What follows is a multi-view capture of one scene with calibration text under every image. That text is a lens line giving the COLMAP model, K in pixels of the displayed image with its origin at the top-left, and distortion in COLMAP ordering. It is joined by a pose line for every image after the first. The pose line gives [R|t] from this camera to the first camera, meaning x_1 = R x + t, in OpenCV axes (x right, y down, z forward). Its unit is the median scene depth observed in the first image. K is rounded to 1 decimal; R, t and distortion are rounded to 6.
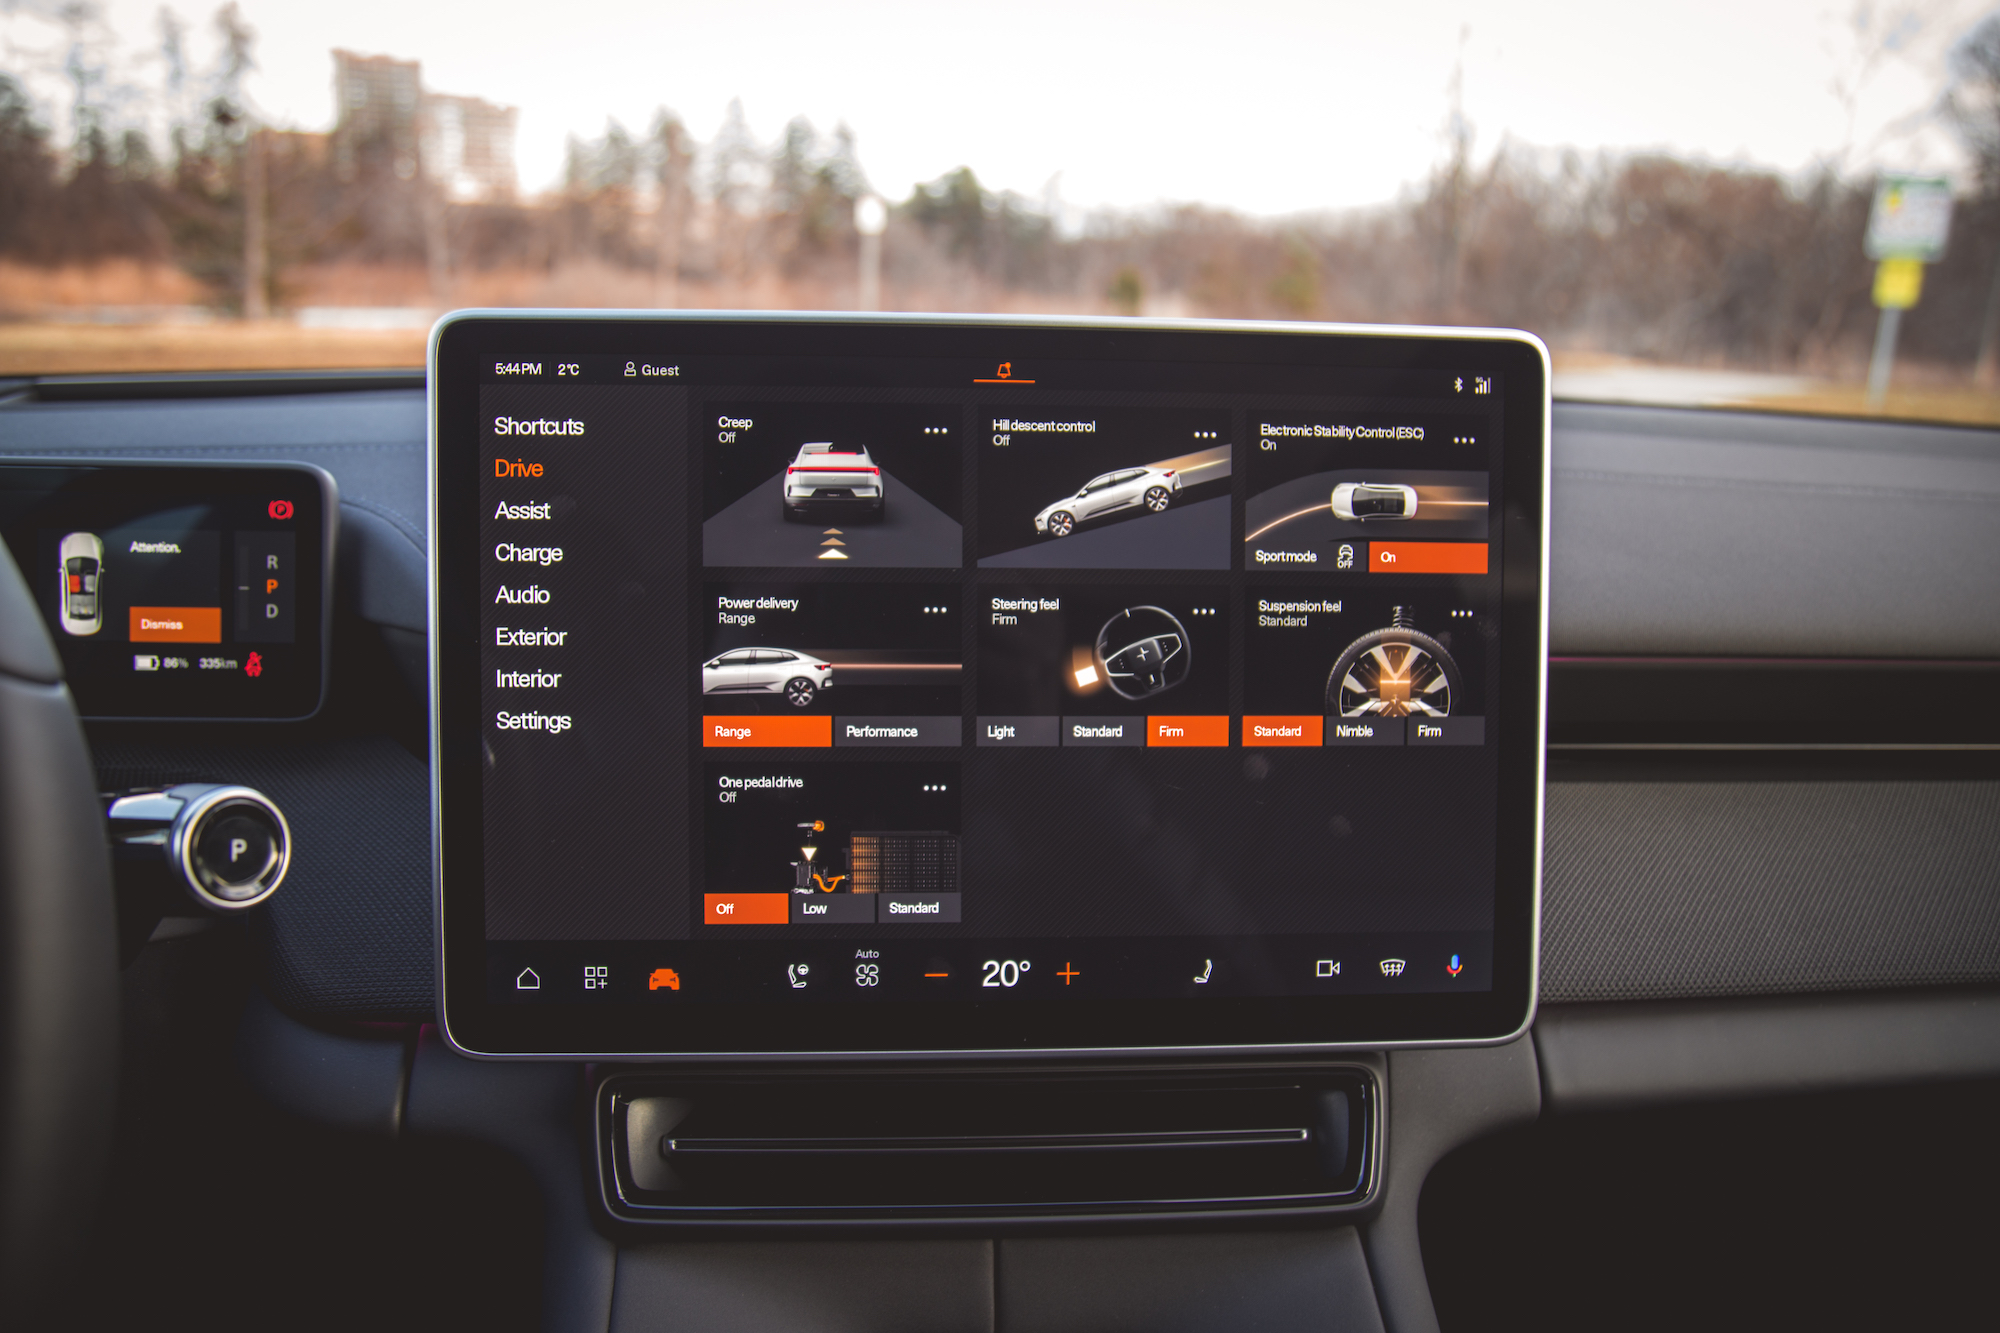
lens RADIAL K [[1533.6, 0, 1000.3], [0, 1533.6, 669.6], [0, 0, 1]] dist [-0.103384, 0.087627]
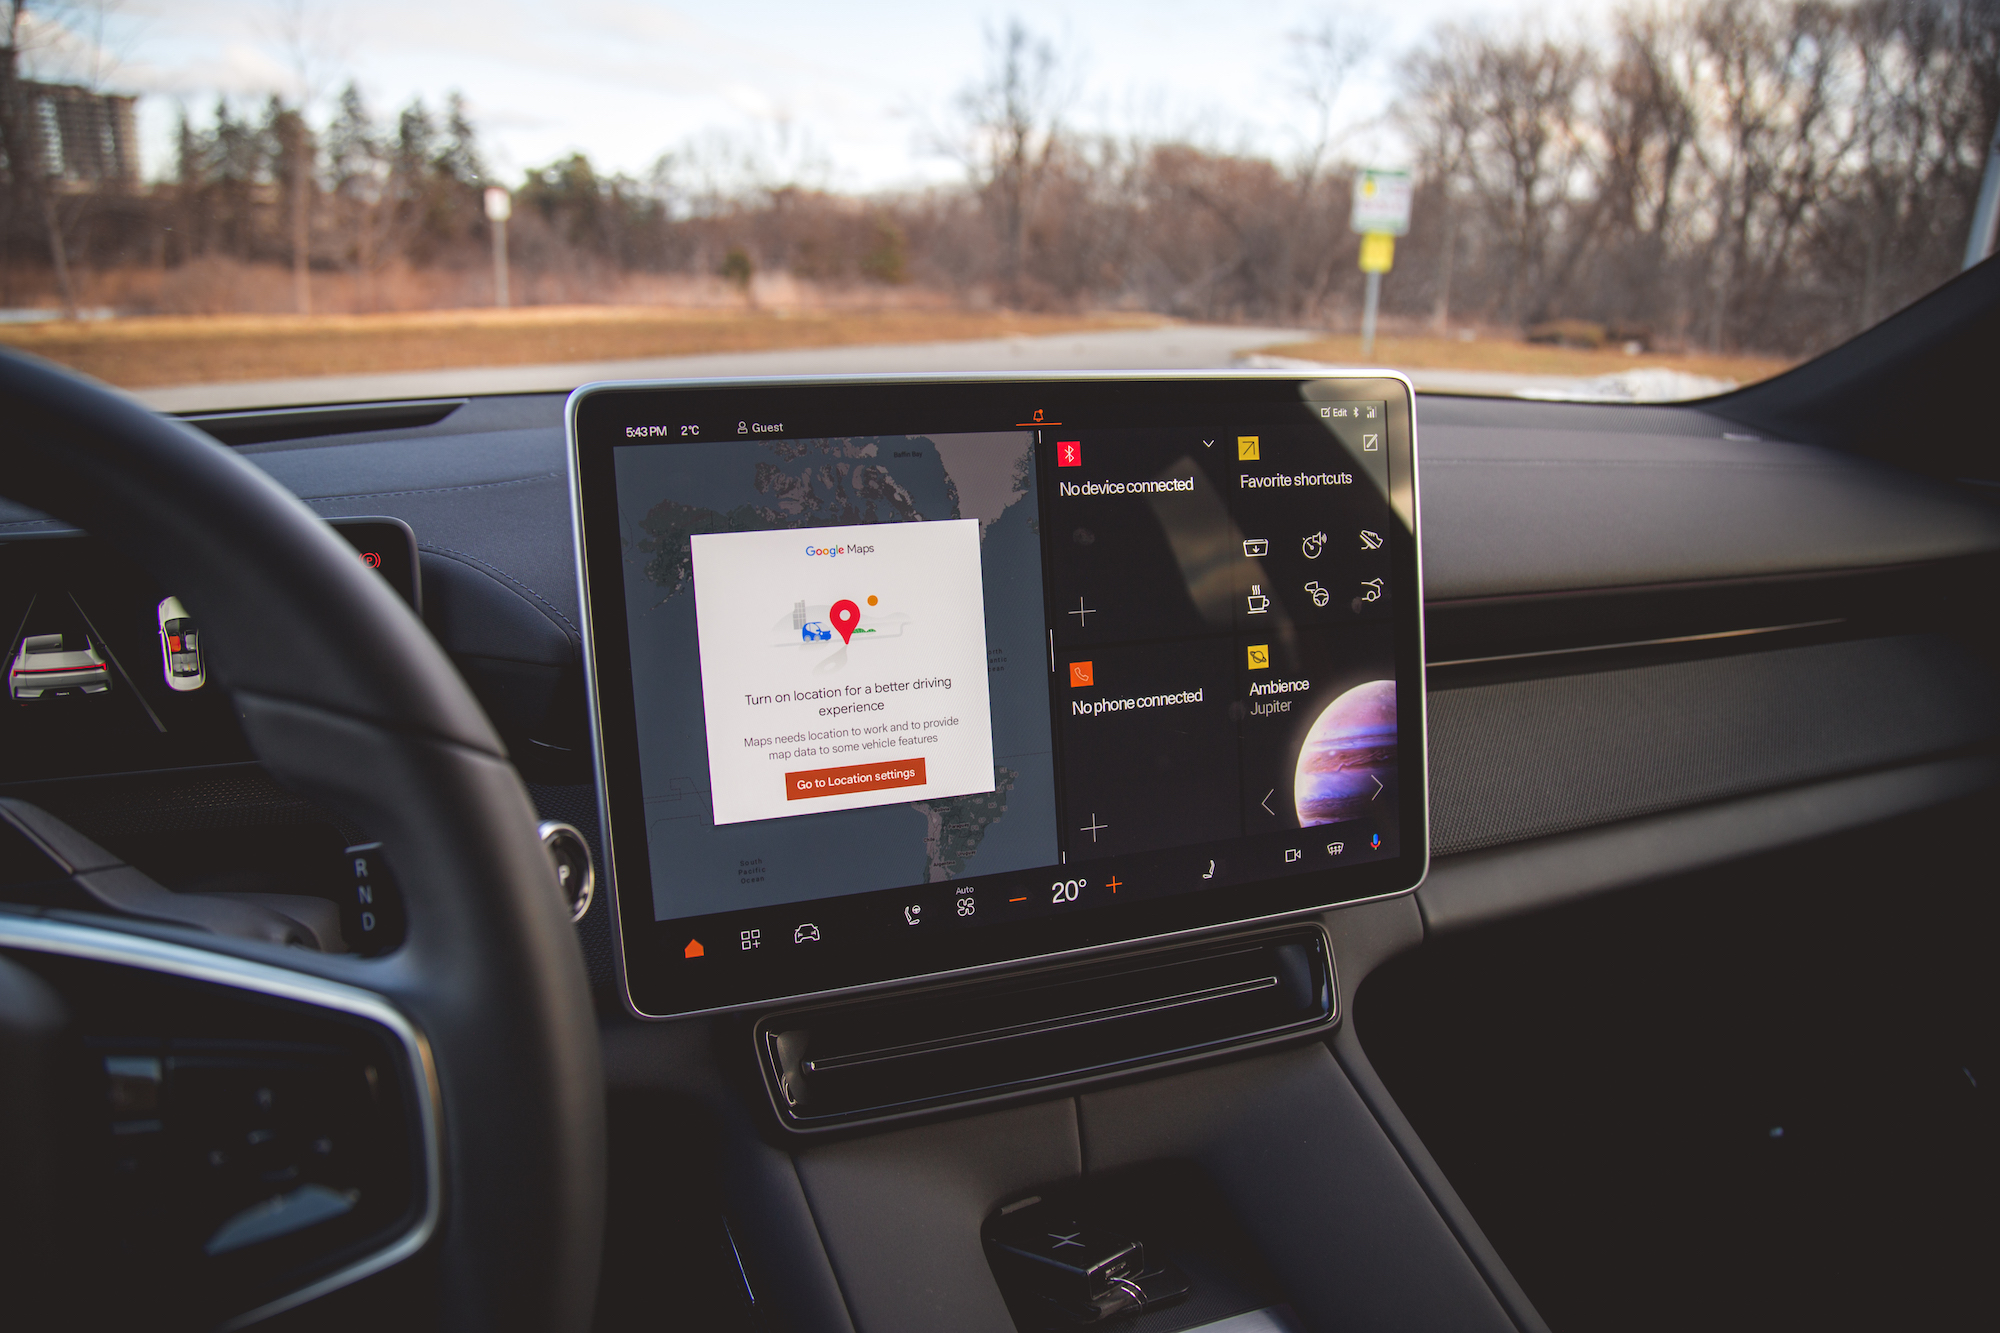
lens RADIAL K [[1349.7, 0, 1000.0], [0, 1349.7, 666.5], [0, 0, 1]] dist [-0.124341, 0.072696]
pose [[0.962228, -0.087715, 0.257726, -0.293037], [0.074576, 0.995388, 0.060344, -0.053460], [-0.261831, -0.038844, 0.964332, -0.052788]]
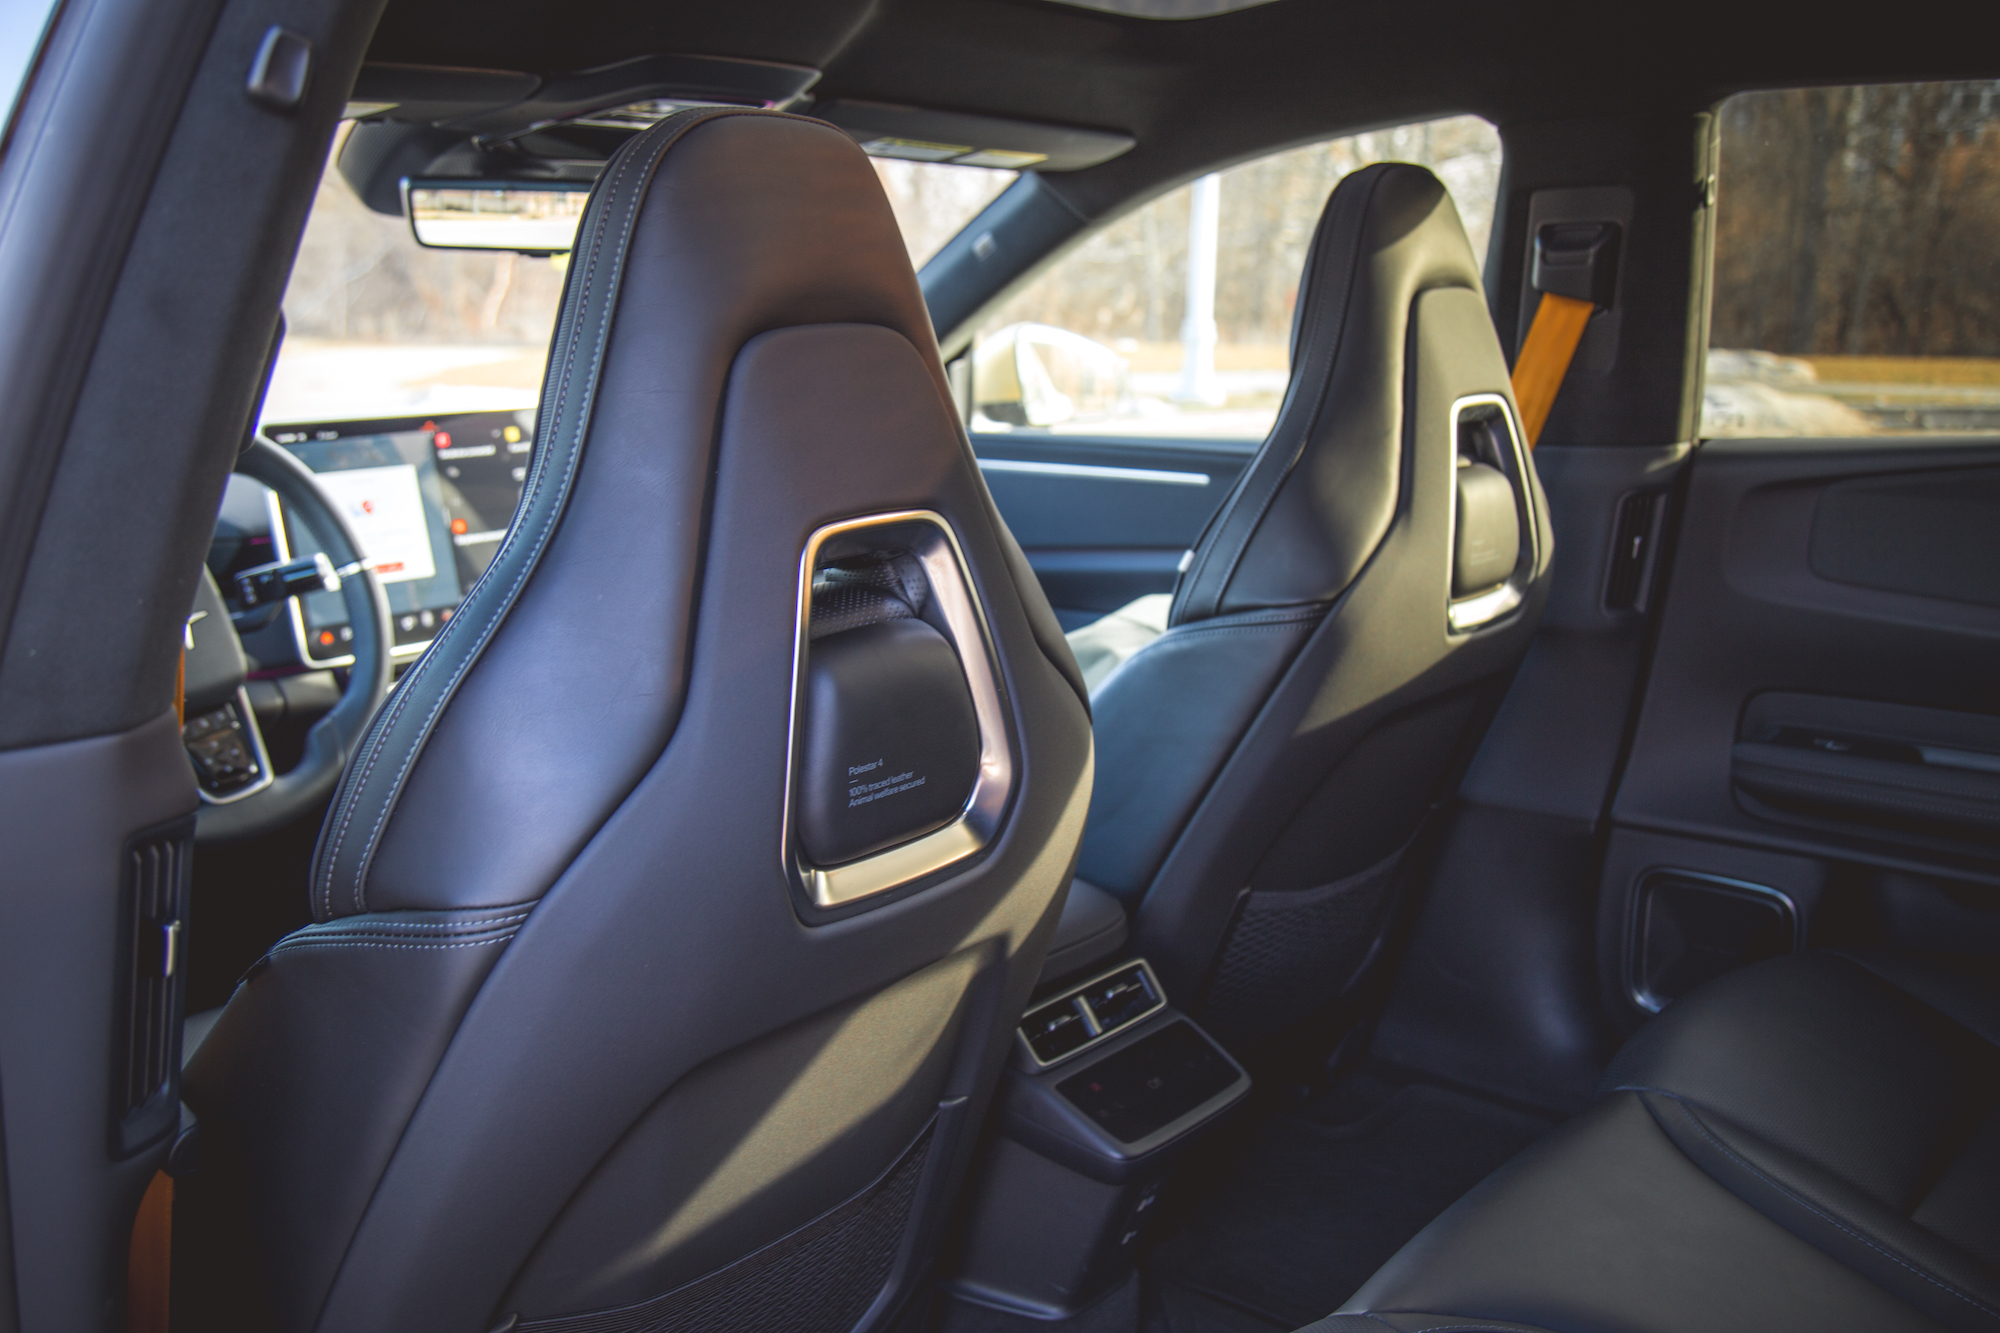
lens RADIAL K [[1883.1, 0, 1000.0], [0, 1883.1, 666.5], [0, 0, 1]] dist [-0.015723, -0.013316]
pose [[0.724256, -0.182553, 0.664927, -1.622104], [0.199443, 0.978559, 0.051422, 0.293155], [-0.660058, 0.095373, 0.745136, -2.355768]]
